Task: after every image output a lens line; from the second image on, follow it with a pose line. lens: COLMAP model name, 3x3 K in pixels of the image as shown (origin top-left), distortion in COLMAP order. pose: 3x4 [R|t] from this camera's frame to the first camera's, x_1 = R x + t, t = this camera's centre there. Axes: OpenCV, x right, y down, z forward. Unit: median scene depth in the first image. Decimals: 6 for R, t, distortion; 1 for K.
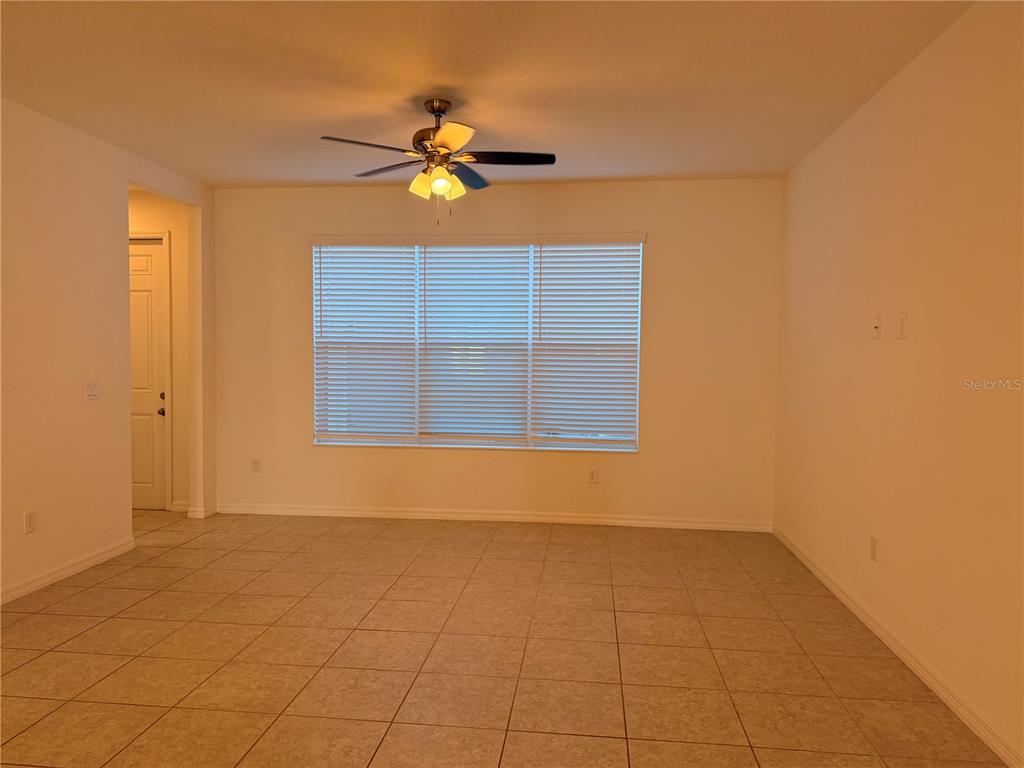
lens RADIAL K [[731.5, 0, 516.3], [0, 731.5, 381.3], [0, 0, 1]] dist [0.084718, -0.156021]
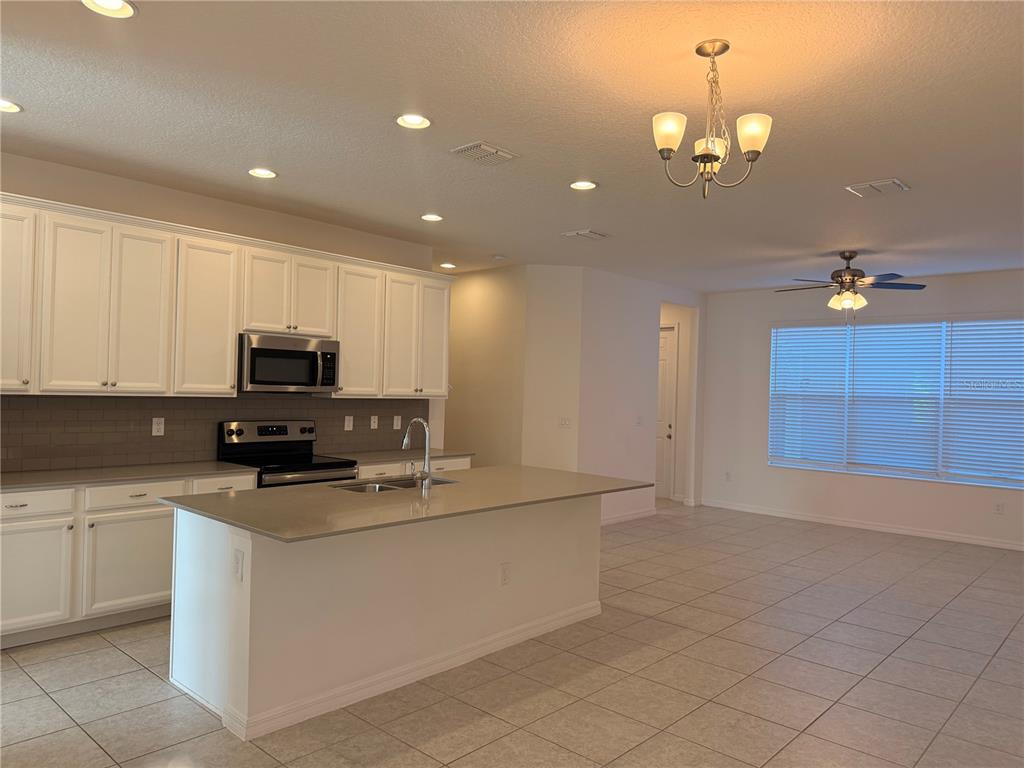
lens RADIAL K [[731.5, 0, 516.3], [0, 731.5, 381.3], [0, 0, 1]] dist [0.084718, -0.156021]
pose [[0.821750, 0.009626, -0.569766, 0.143746], [-0.048237, 0.997444, -0.052718, 0.022833], [0.567802, 0.070805, 0.820114, -0.481430]]
